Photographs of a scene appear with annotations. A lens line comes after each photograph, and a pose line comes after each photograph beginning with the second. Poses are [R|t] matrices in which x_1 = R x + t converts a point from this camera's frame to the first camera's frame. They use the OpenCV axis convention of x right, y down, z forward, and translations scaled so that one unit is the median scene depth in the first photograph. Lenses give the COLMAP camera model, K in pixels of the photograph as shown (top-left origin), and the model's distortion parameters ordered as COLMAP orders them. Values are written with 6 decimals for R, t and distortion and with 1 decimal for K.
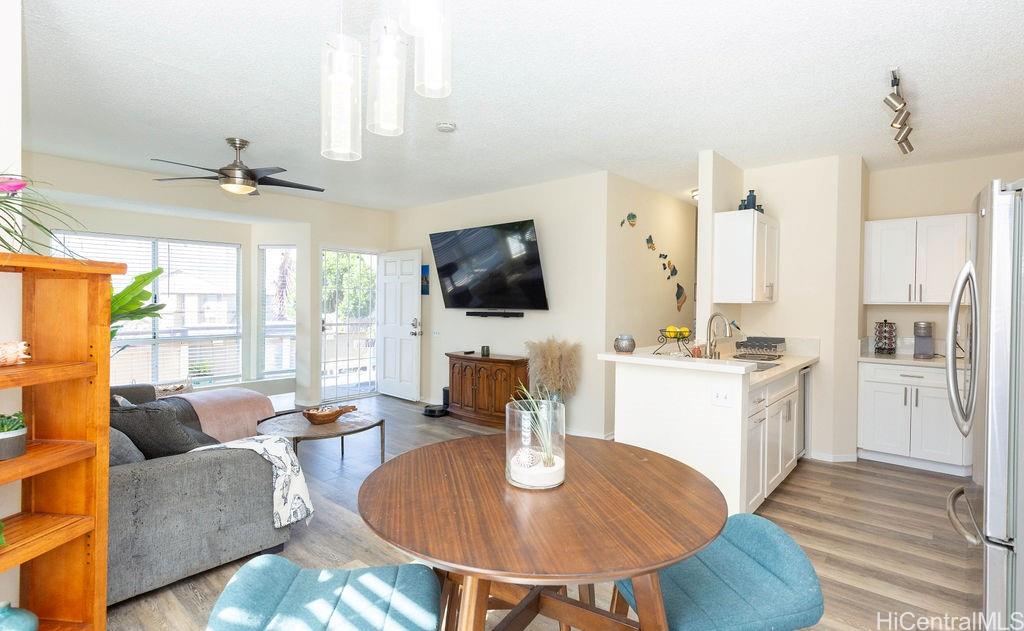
lens RADIAL K [[495.0, 0, 523.9], [0, 495.0, 306.1], [0, 0, 1]] dist [0.012109, -0.000215]
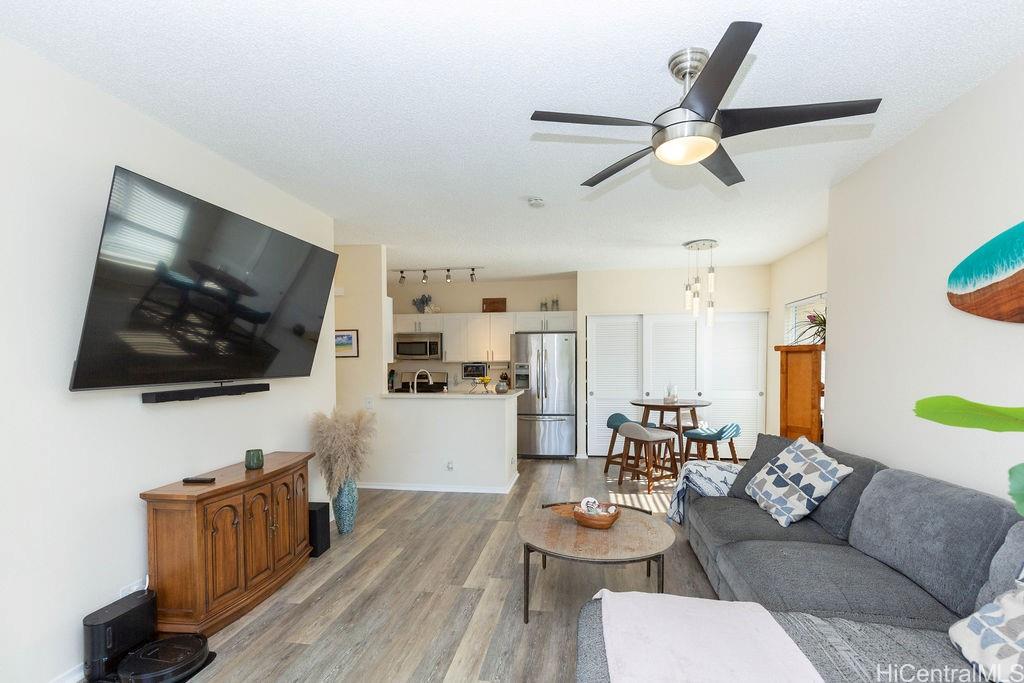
lens RADIAL K [[475.4, 0, 513.1], [0, 475.4, 369.1], [0, 0, 1]] dist [0.000676, 0.000125]
pose [[-0.524576, -0.021078, 0.851103, -0.659889], [0.010450, 0.999459, 0.031193, -0.019843], [-0.851300, 0.025257, -0.524071, 1.030807]]
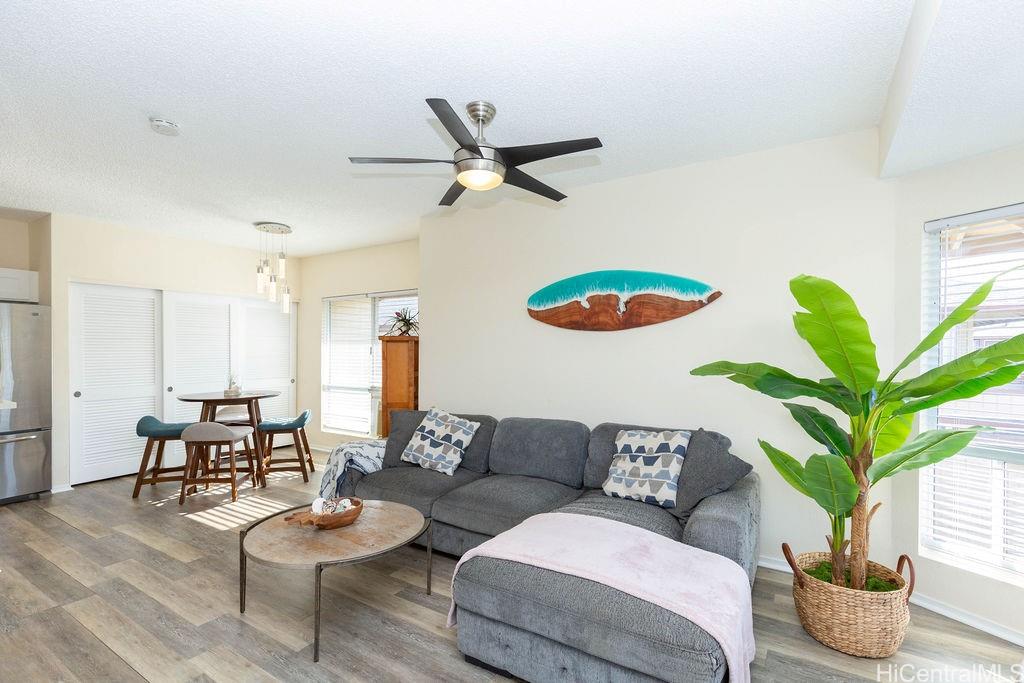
lens RADIAL K [[475.2, 0, 525.9], [0, 475.2, 344.3], [0, 0, 1]] dist [0.000805, -0.000333]
pose [[-0.987571, -0.012867, -0.156645, -0.389181], [-0.013154, 0.999913, 0.000801, -0.017168], [0.156621, 0.002852, -0.987655, 1.184962]]
